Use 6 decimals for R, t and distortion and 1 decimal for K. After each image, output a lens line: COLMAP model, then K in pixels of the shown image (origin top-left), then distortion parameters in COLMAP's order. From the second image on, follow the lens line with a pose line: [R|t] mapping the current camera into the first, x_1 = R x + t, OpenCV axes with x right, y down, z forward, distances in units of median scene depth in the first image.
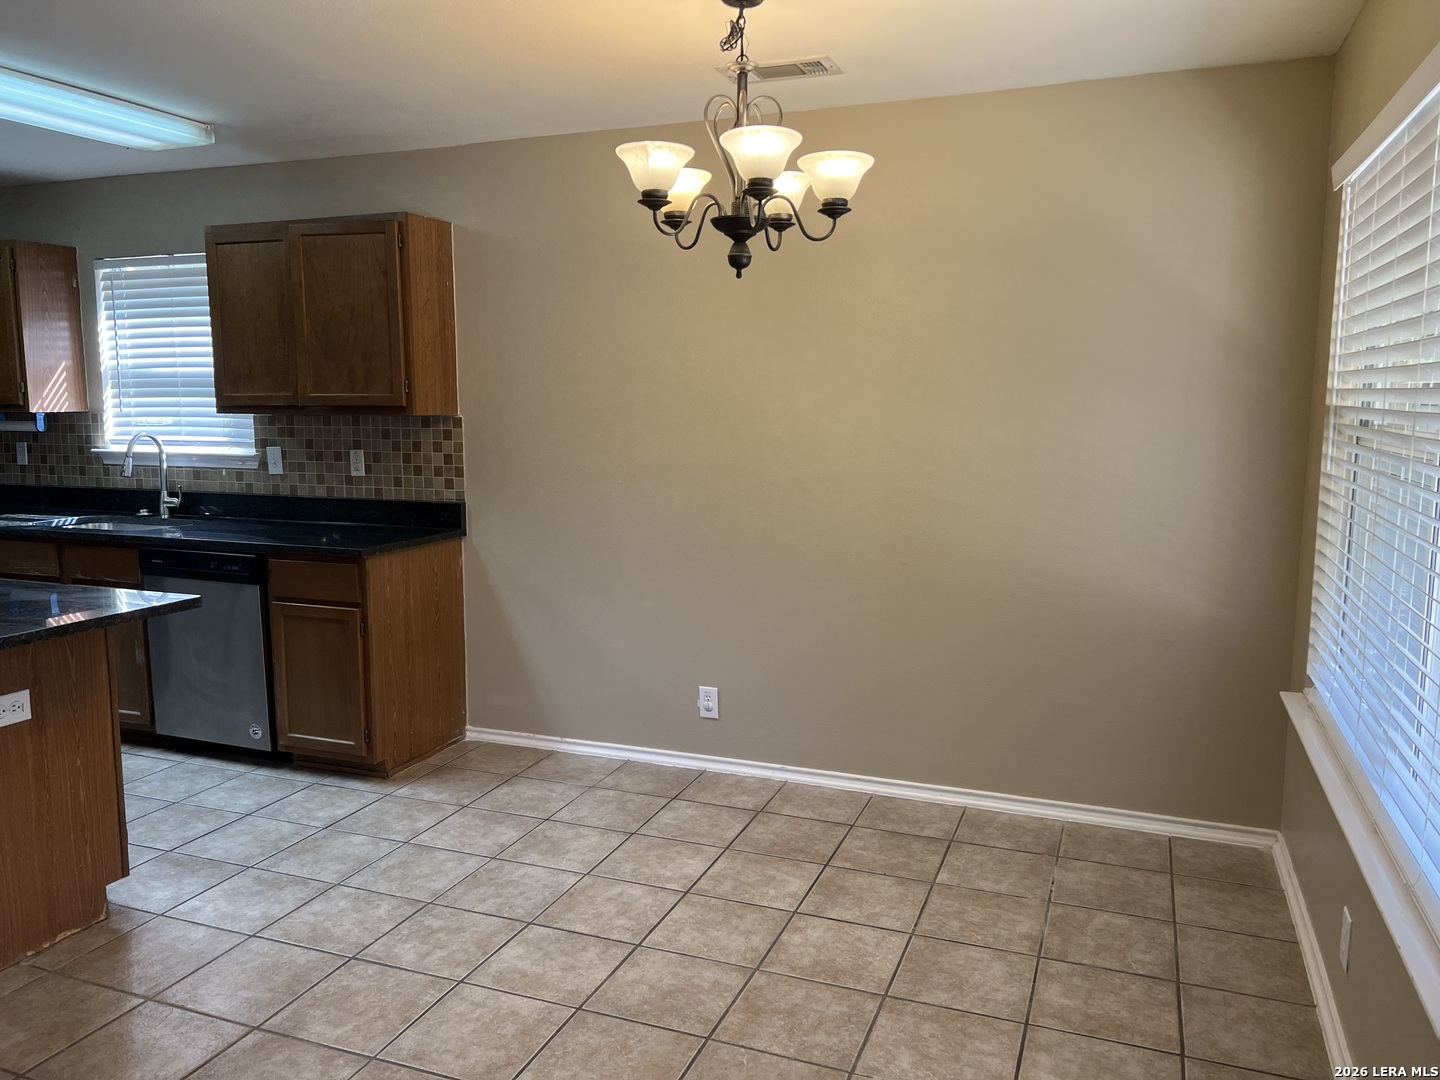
lens RADIAL K [[1093.9, 0, 713.1], [0, 1093.9, 550.2], [0, 0, 1]] dist [0.082921, -0.046792]
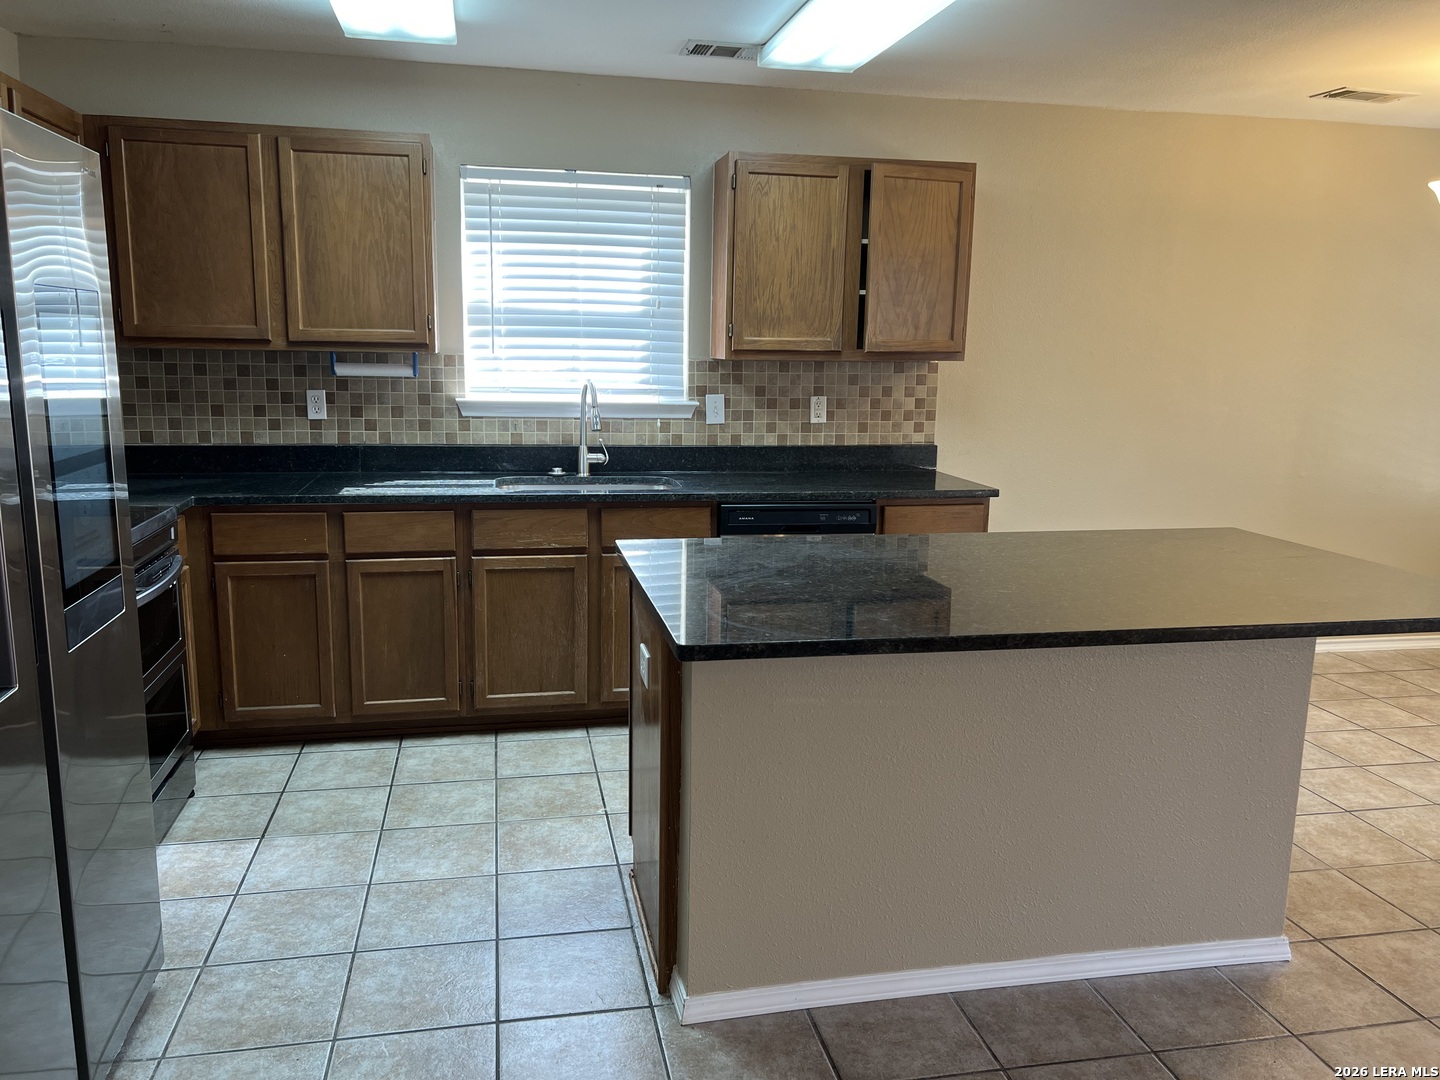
lens RADIAL K [[1093.9, 0, 697.7], [0, 1093.9, 575.3], [0, 0, 1]] dist [0.082921, -0.046792]
pose [[0.830464, -0.098271, 0.548335, -0.948916], [0.054841, 0.993958, 0.095077, -0.030004], [-0.554366, -0.048887, 0.830836, 0.228441]]
